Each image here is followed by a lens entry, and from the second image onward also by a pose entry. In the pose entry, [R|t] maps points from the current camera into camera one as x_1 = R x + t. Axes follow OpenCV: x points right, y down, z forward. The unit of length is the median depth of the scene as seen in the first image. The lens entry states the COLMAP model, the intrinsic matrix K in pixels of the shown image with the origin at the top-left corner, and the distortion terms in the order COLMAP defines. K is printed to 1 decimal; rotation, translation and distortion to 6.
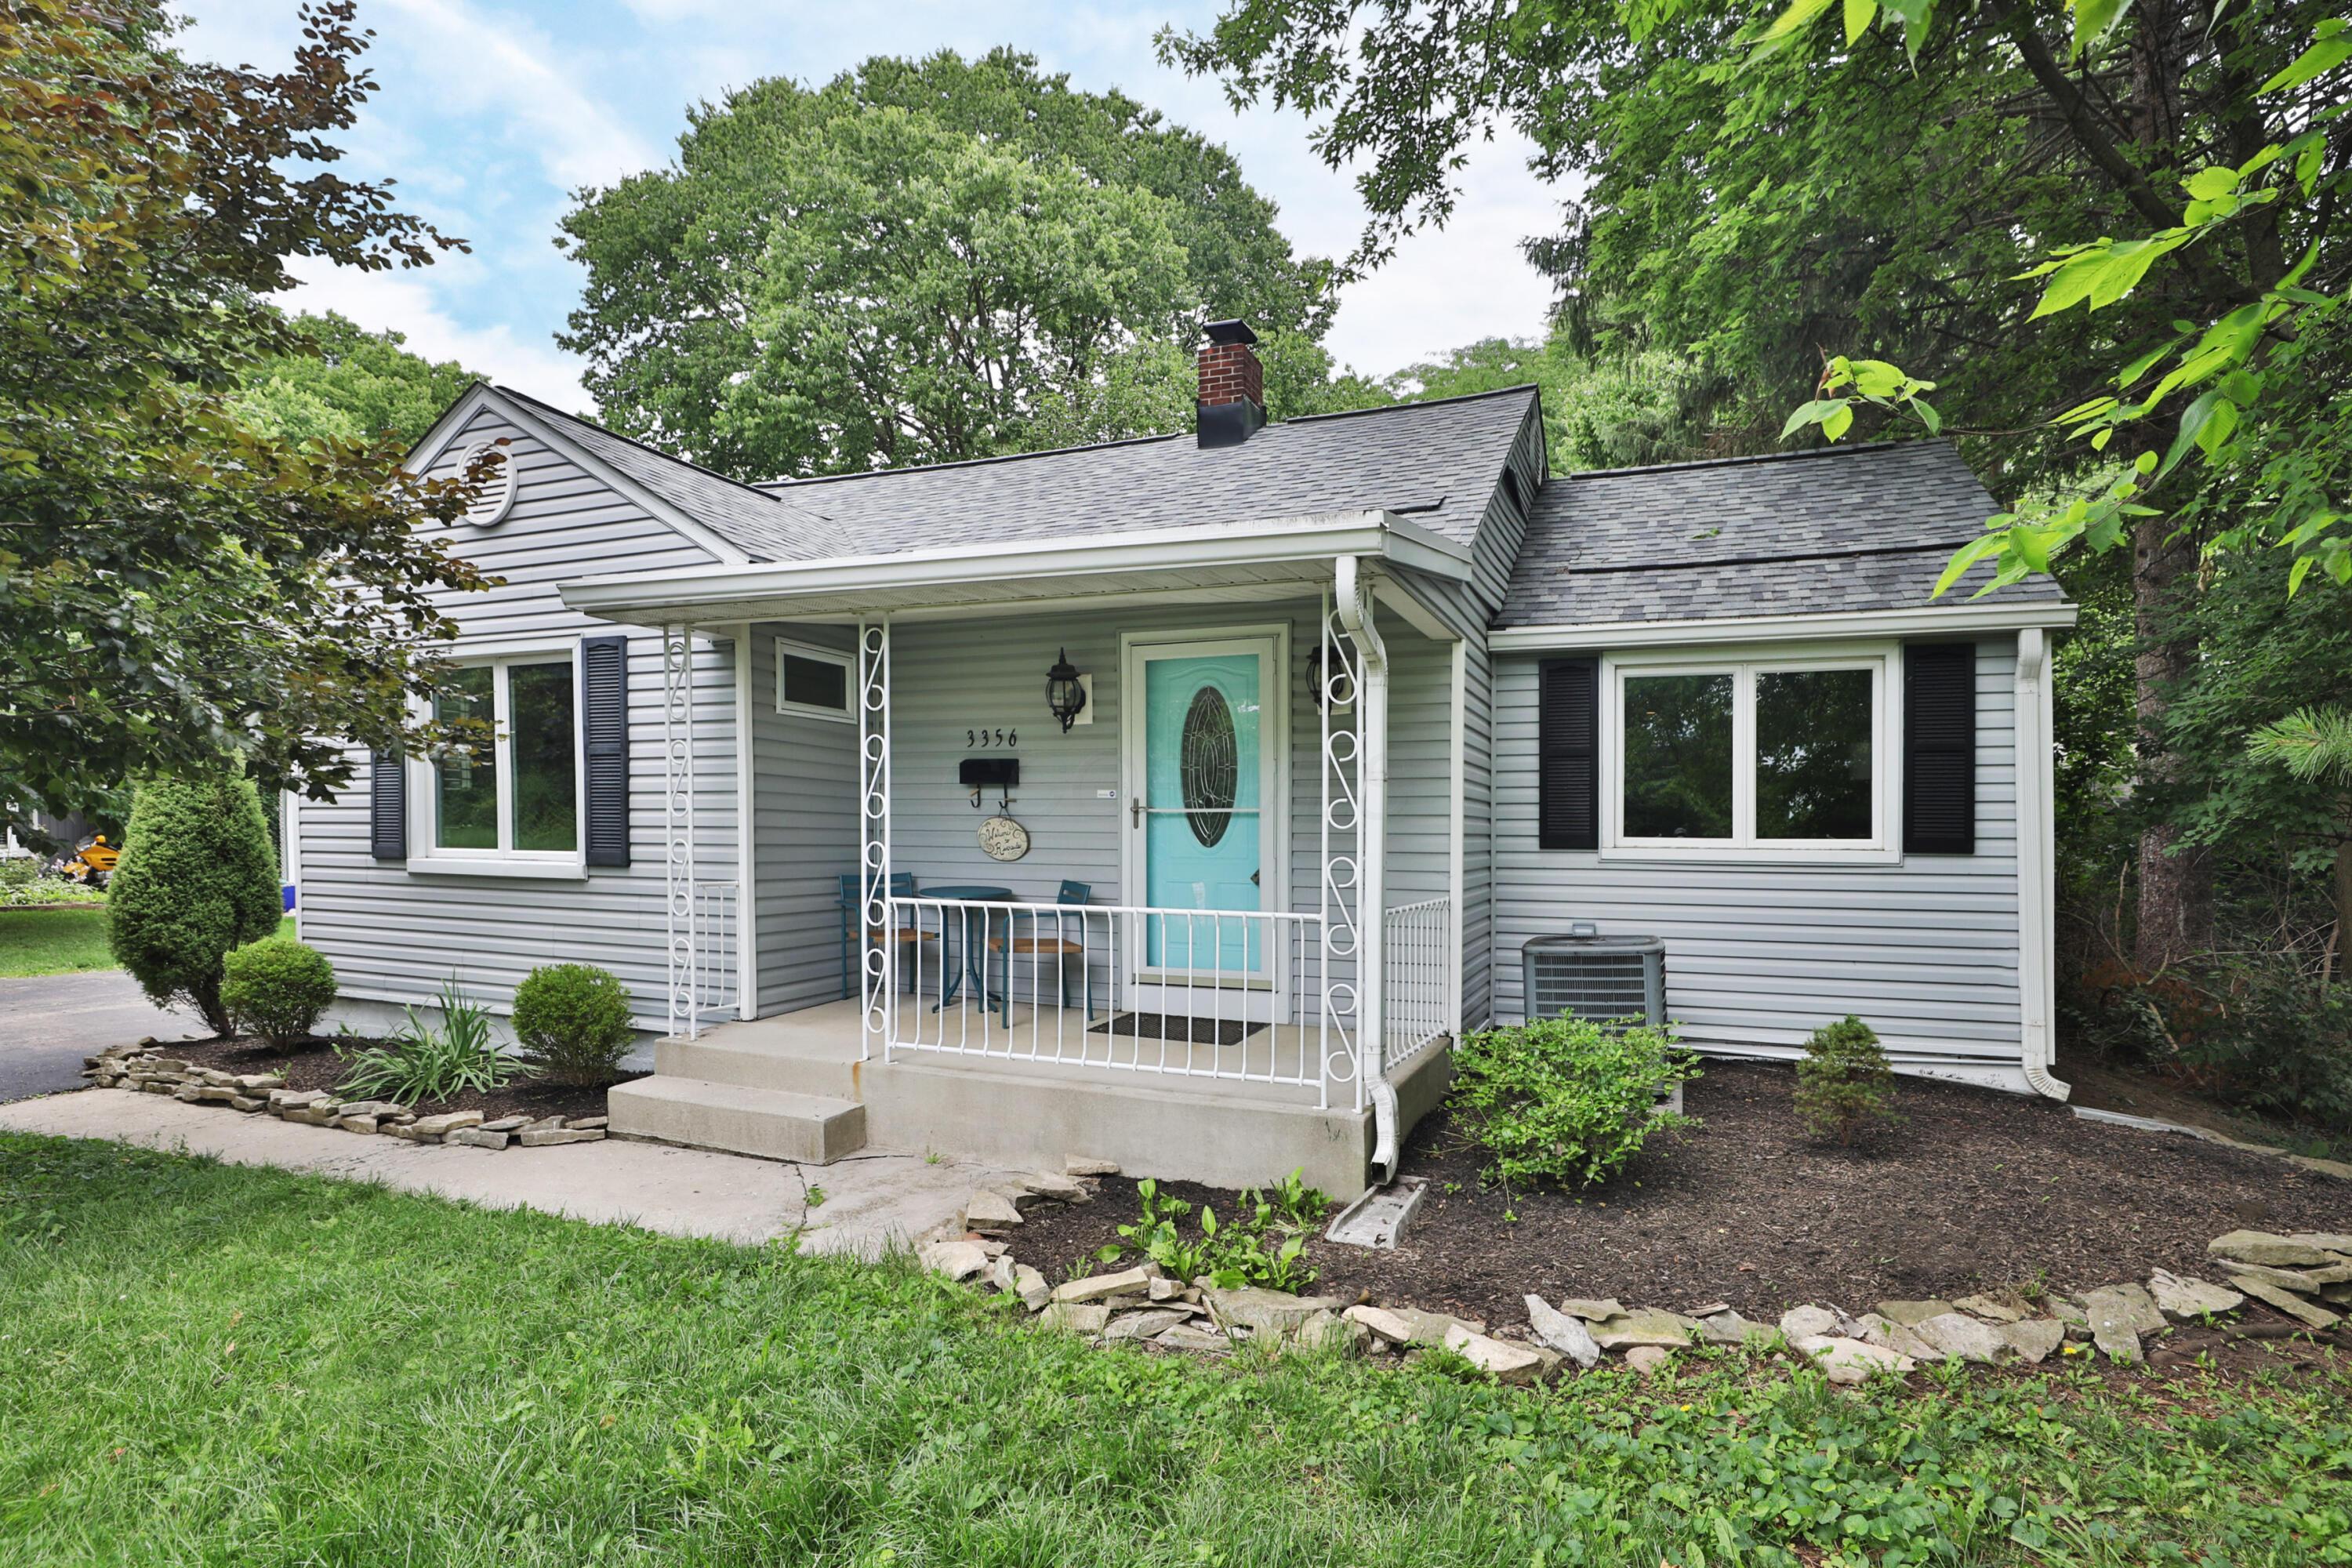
lens RADIAL K [[1175.6, 0, 1177.6], [0, 1175.6, 801.1], [0, 0, 1]] dist [-0.021577, 0.000869]
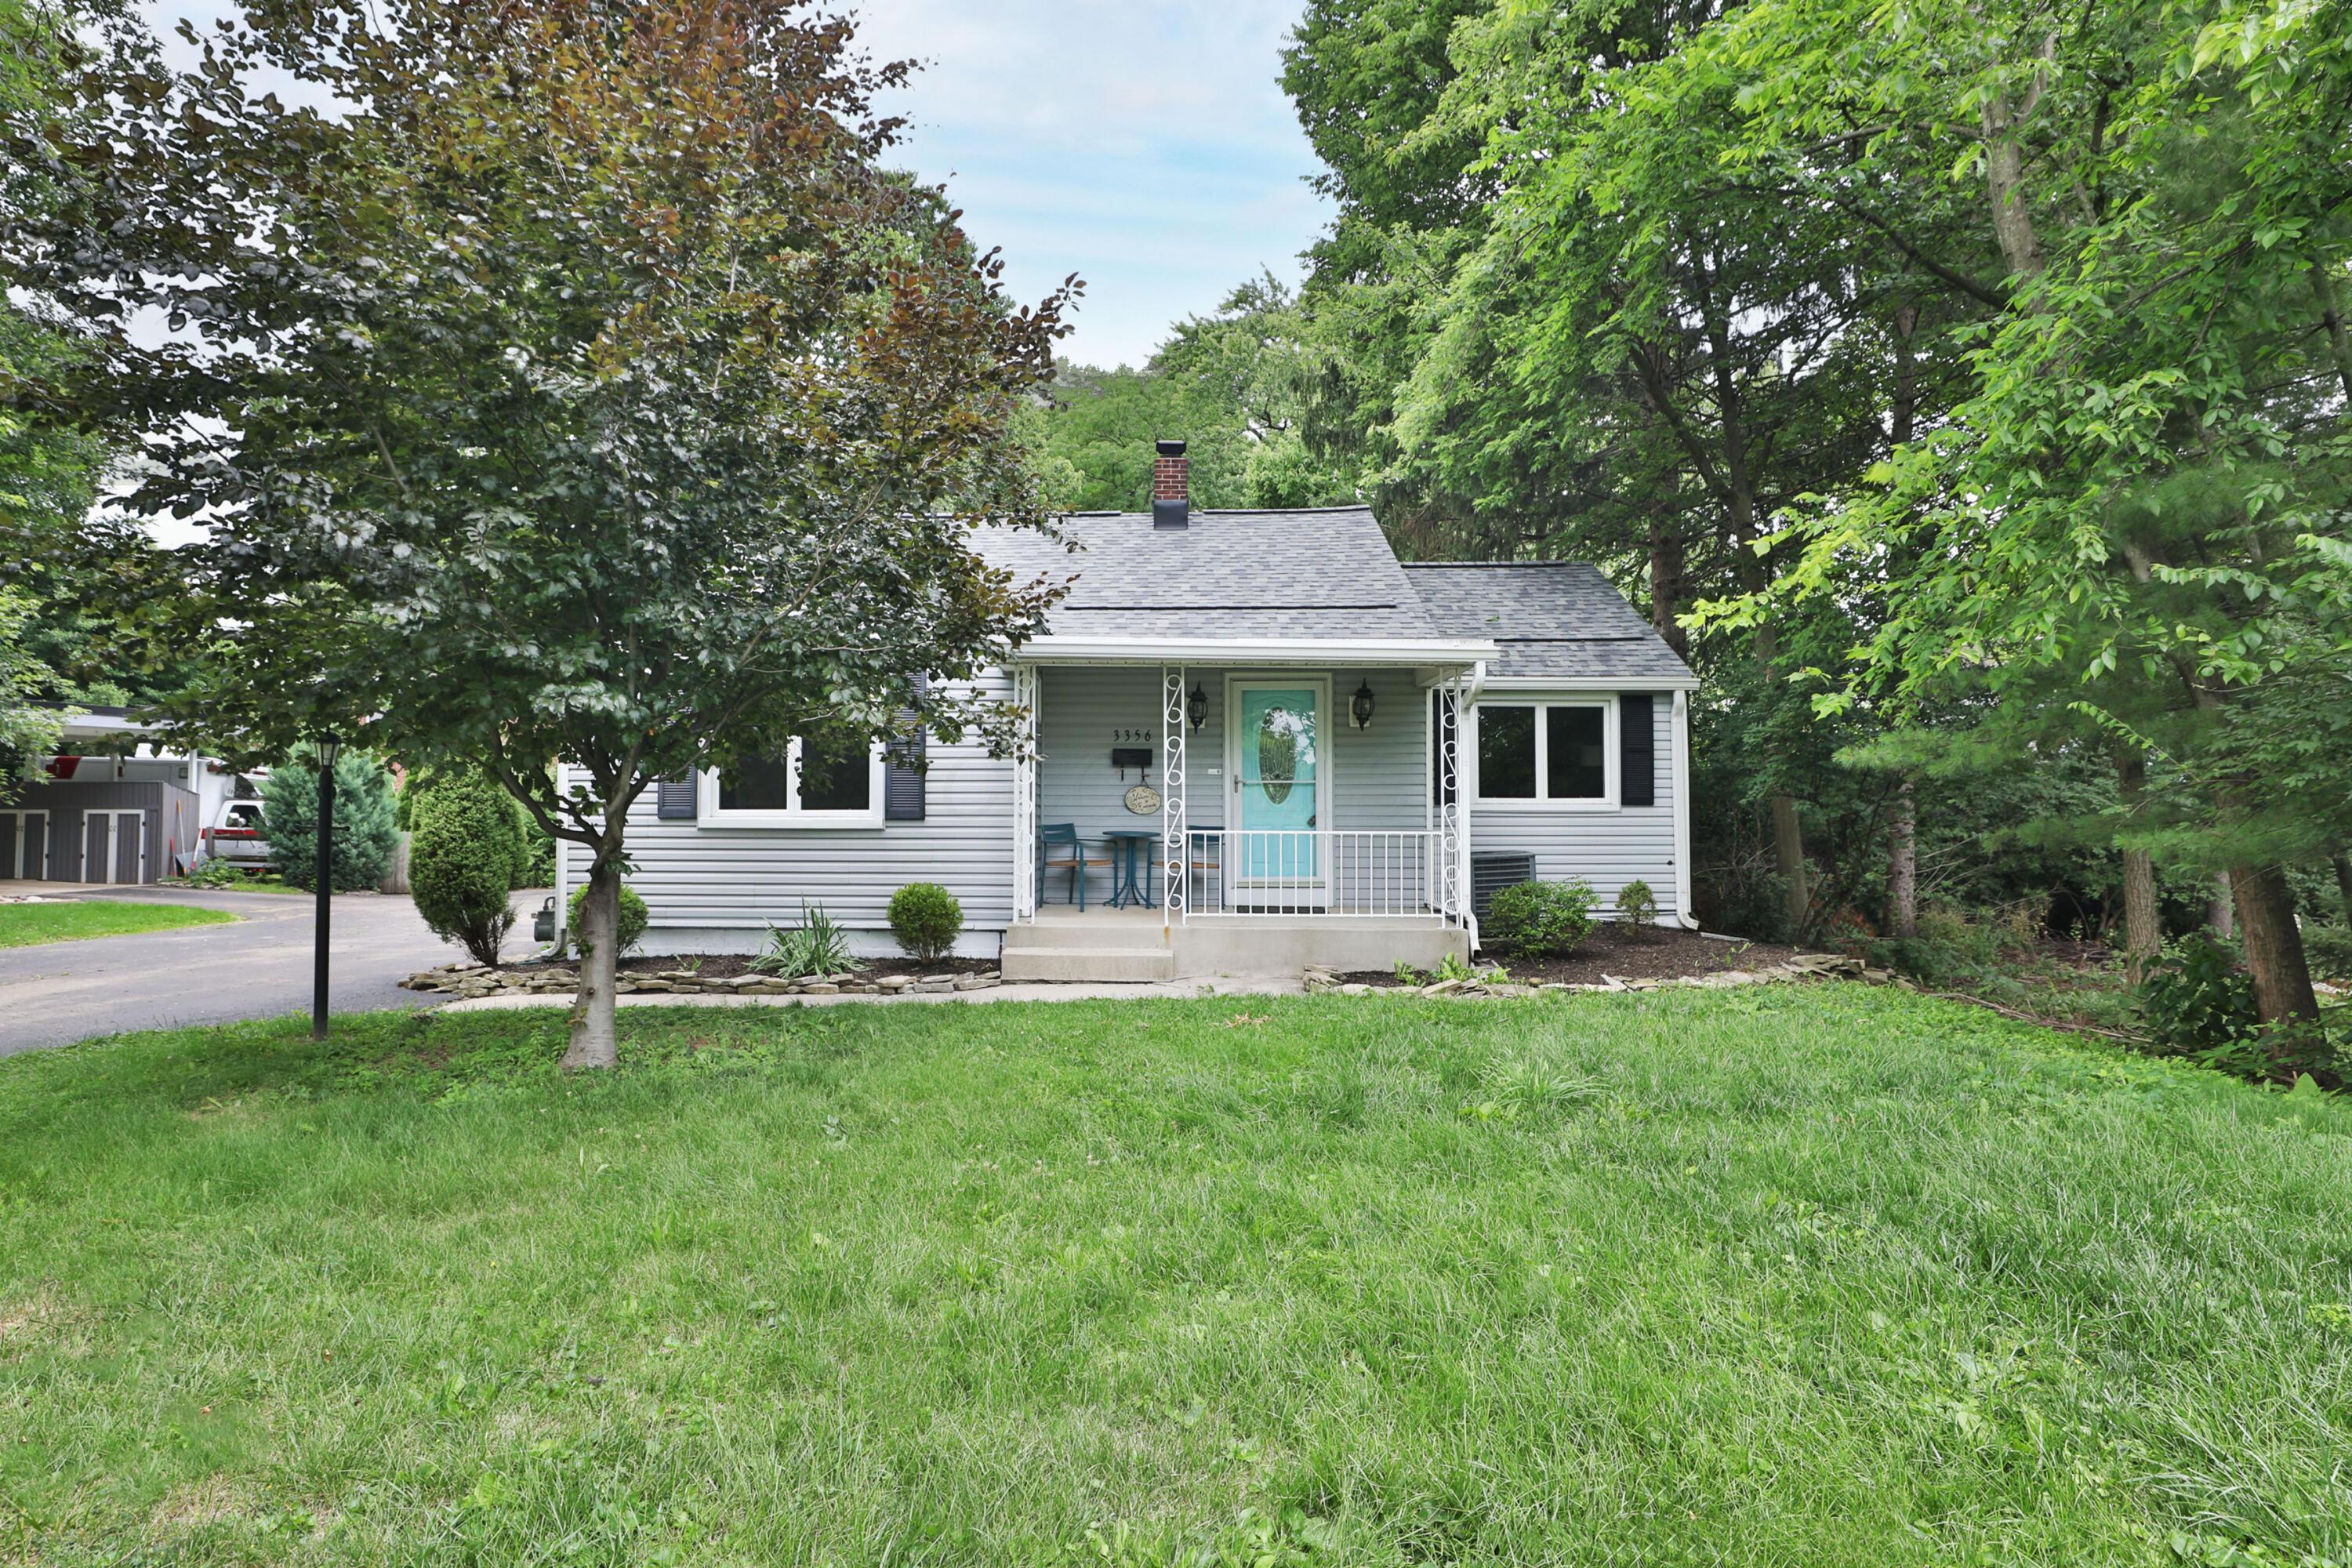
lens RADIAL K [[1227.3, 0, 1167.8], [0, 1227.3, 757.6], [0, 0, 1]] dist [0.000884, 0.000259]
pose [[0.927839, 0.009686, 0.372855, -0.770731], [-0.002626, 0.999808, -0.019437, 0.007613], [-0.372972, 0.017055, 0.927686, -0.551035]]
